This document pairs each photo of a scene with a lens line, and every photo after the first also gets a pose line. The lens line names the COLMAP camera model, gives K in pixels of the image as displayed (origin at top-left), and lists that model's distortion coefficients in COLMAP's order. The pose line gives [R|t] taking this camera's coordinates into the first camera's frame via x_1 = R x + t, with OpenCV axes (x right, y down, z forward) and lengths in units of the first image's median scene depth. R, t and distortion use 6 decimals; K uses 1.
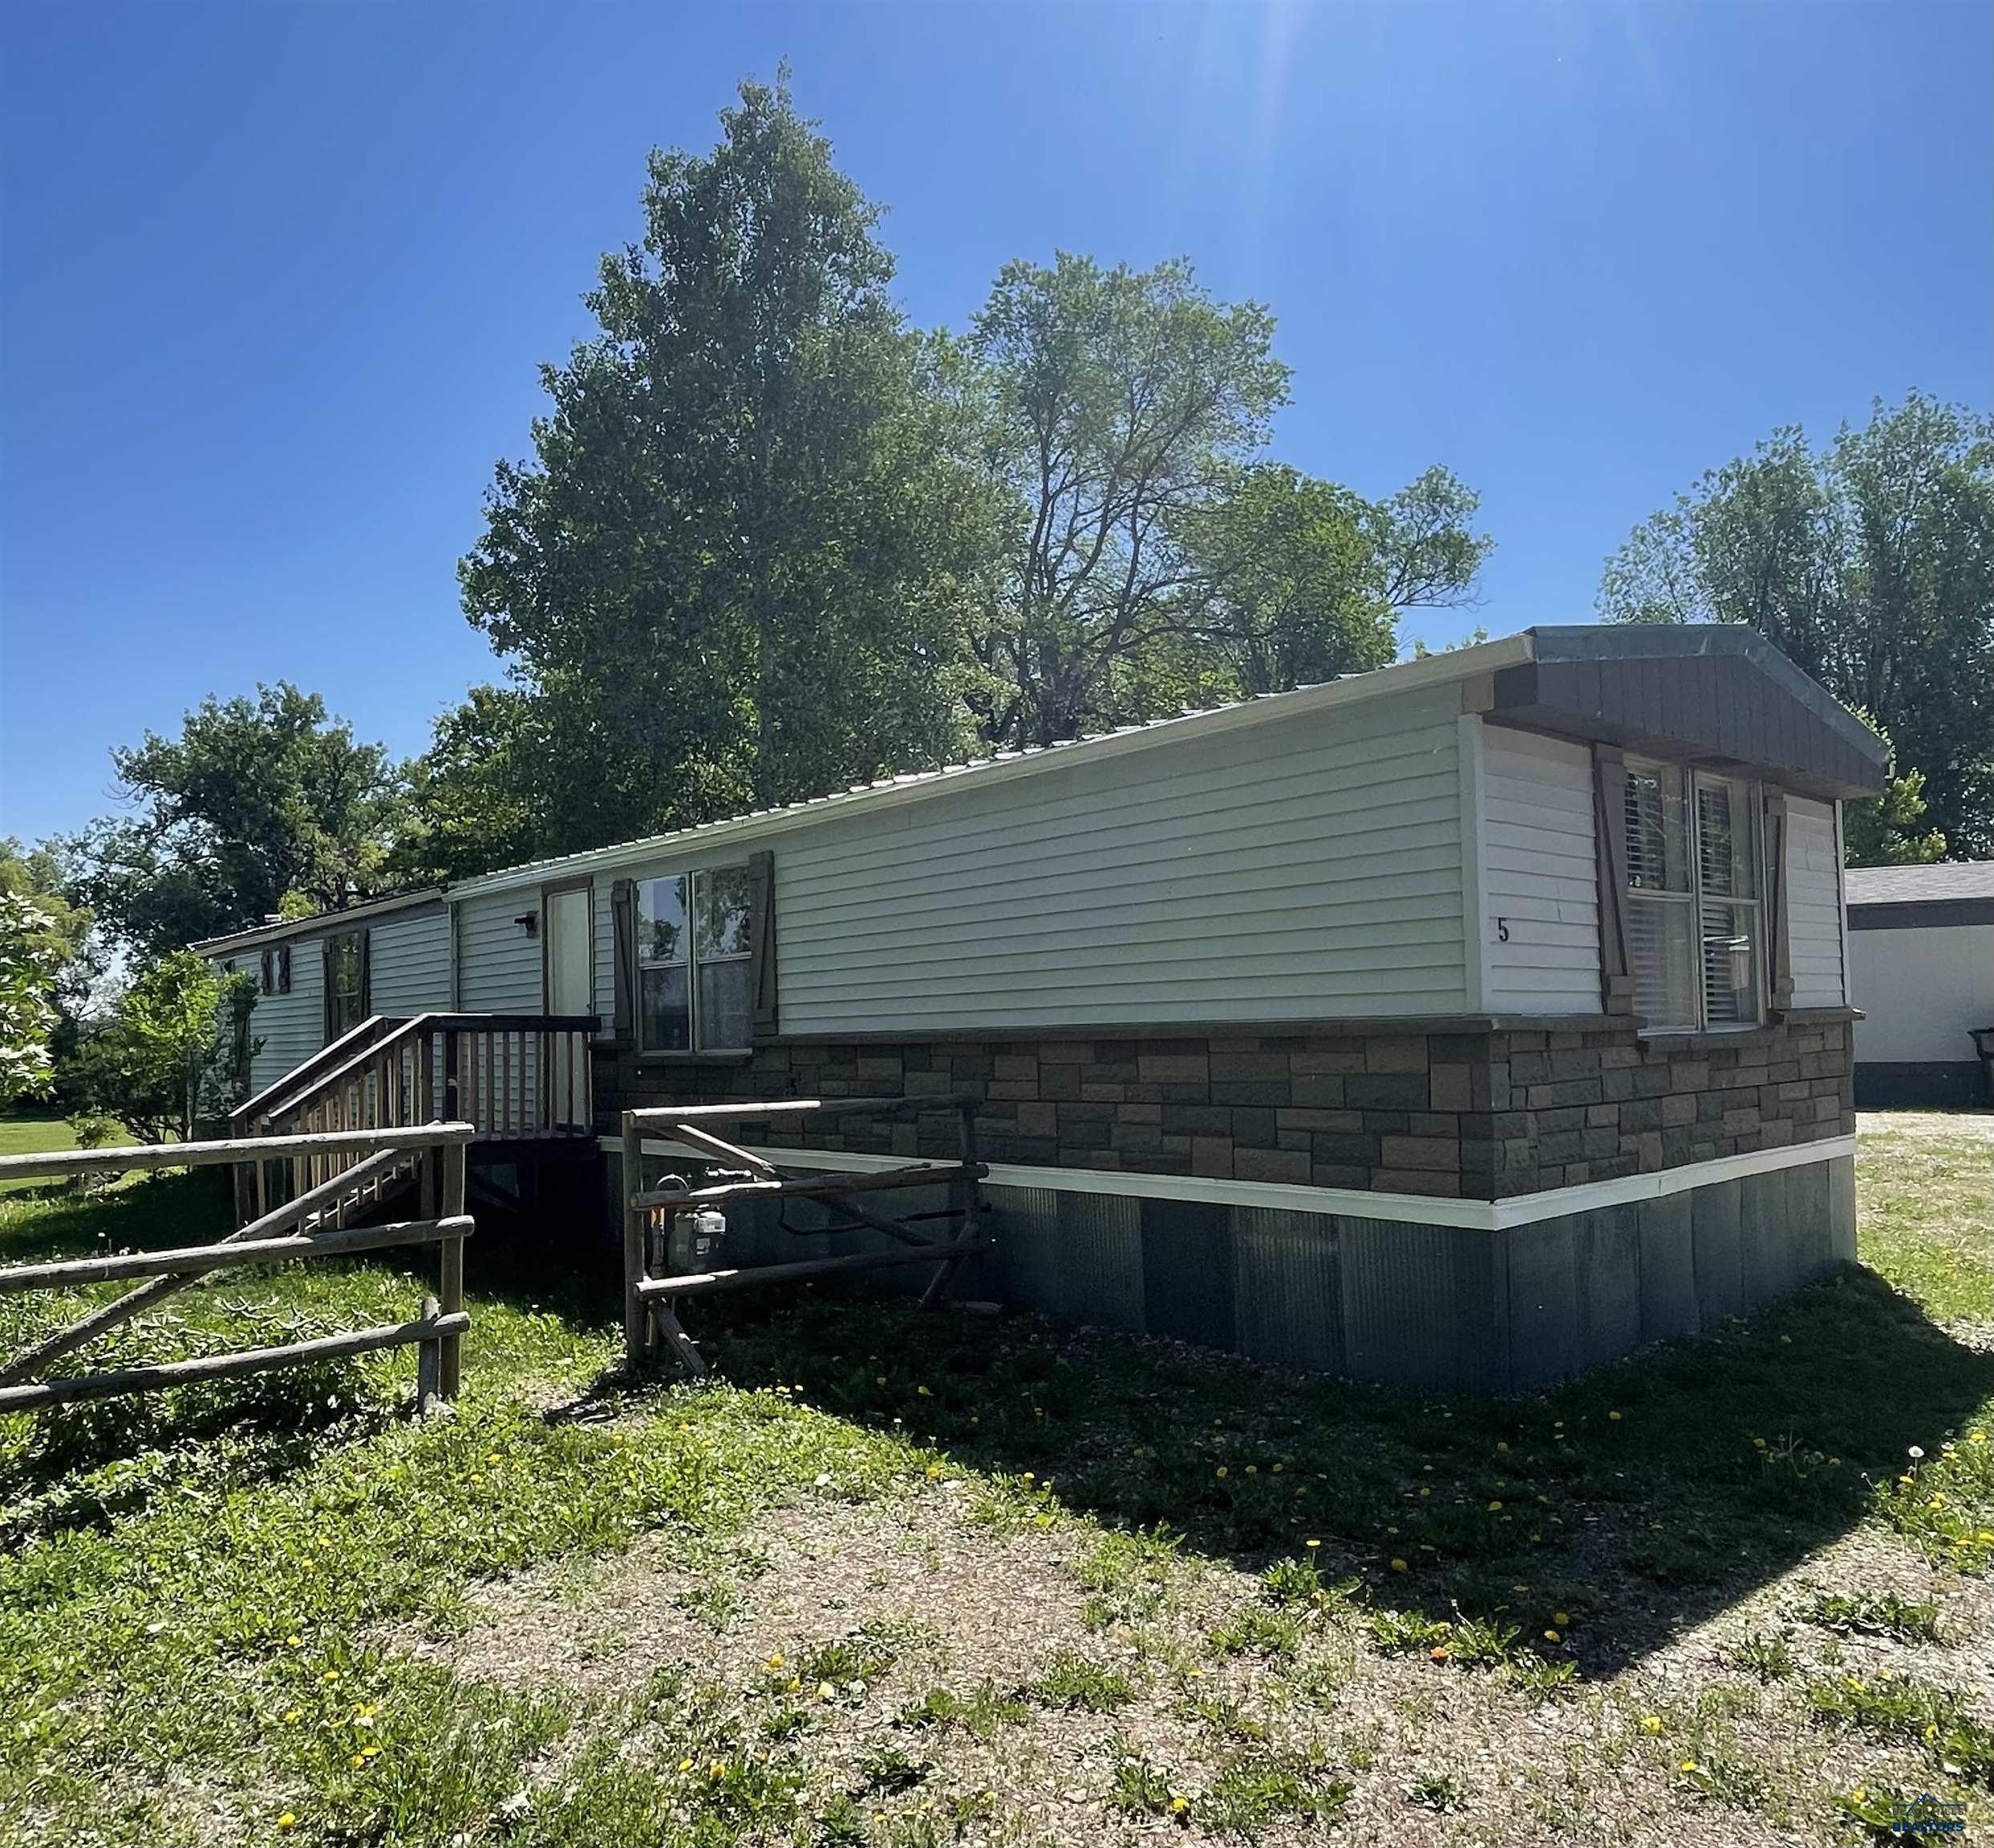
lens RADIAL K [[1435.0, 0, 995.2], [0, 1435.0, 1000.4], [0, 0, 1]] dist [0.052959, -0.121513]
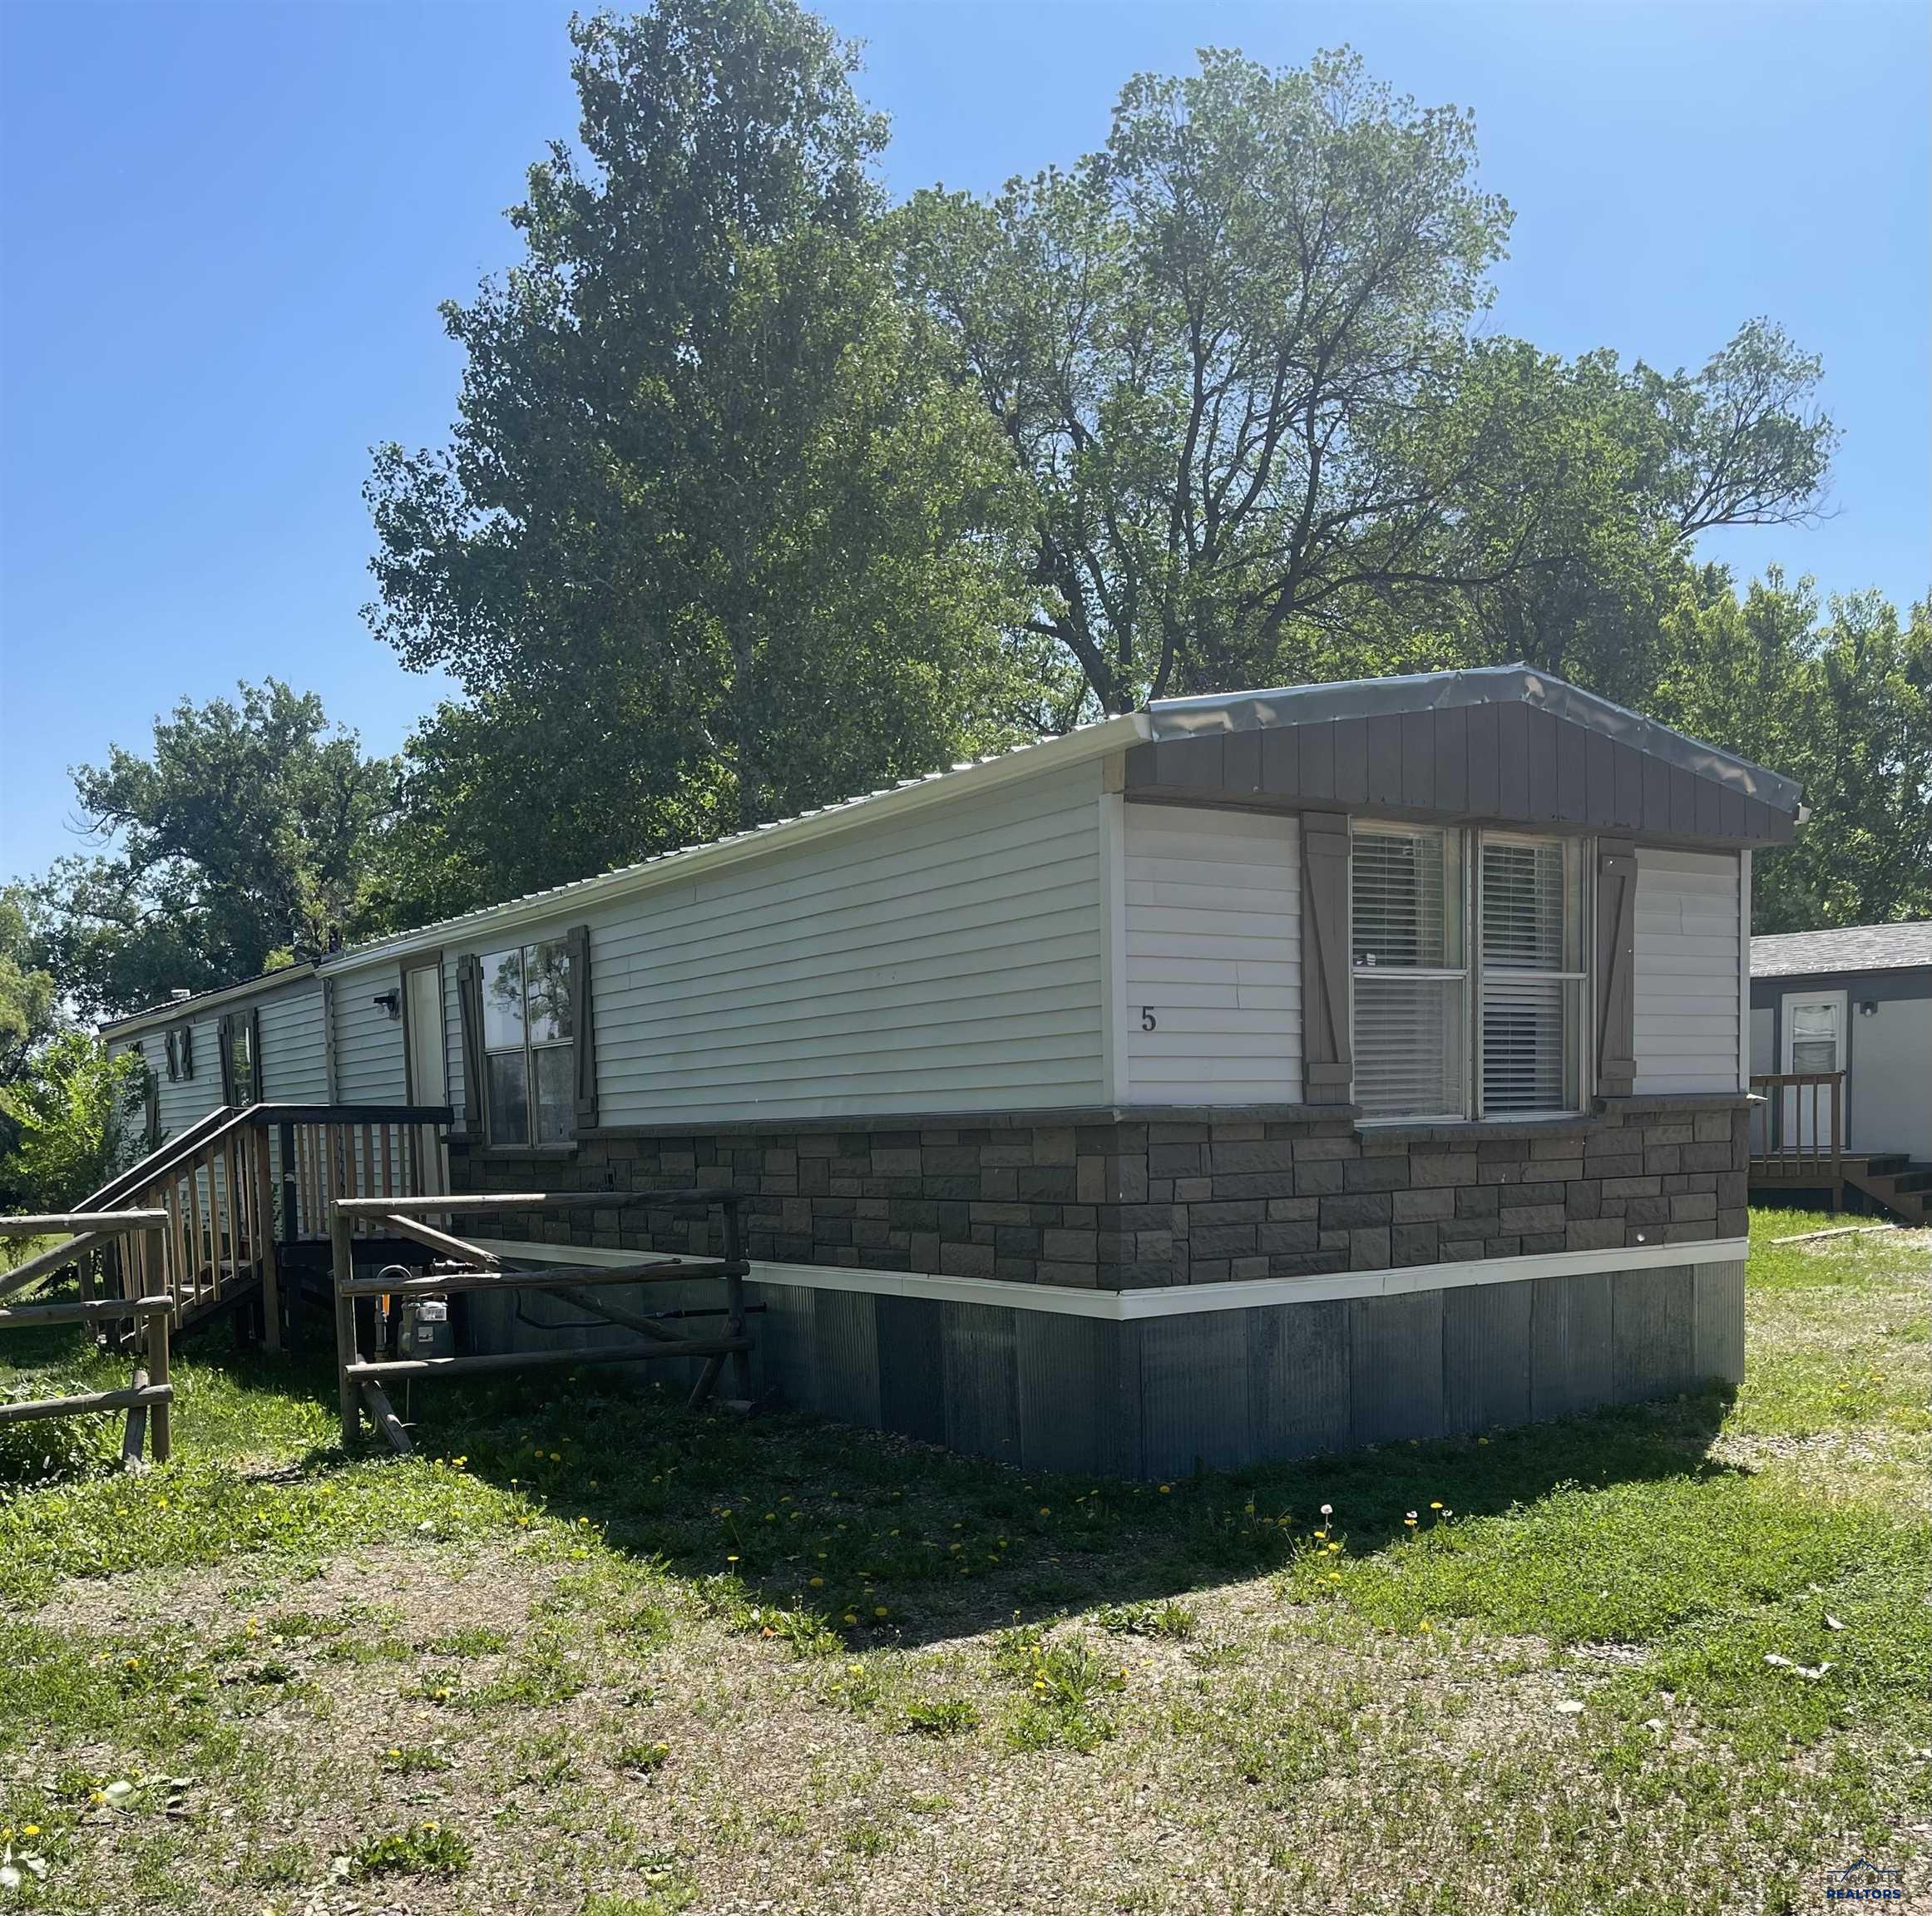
lens RADIAL K [[1891.2, 0, 970.2], [0, 1891.2, 1321.0], [0, 0, 1]] dist [0.060894, -0.099217]
pose [[0.991385, 0.012664, -0.130367, 0.248849], [0.003688, 0.992221, 0.124431, -0.003409], [0.130929, -0.123840, 0.983627, -0.192353]]
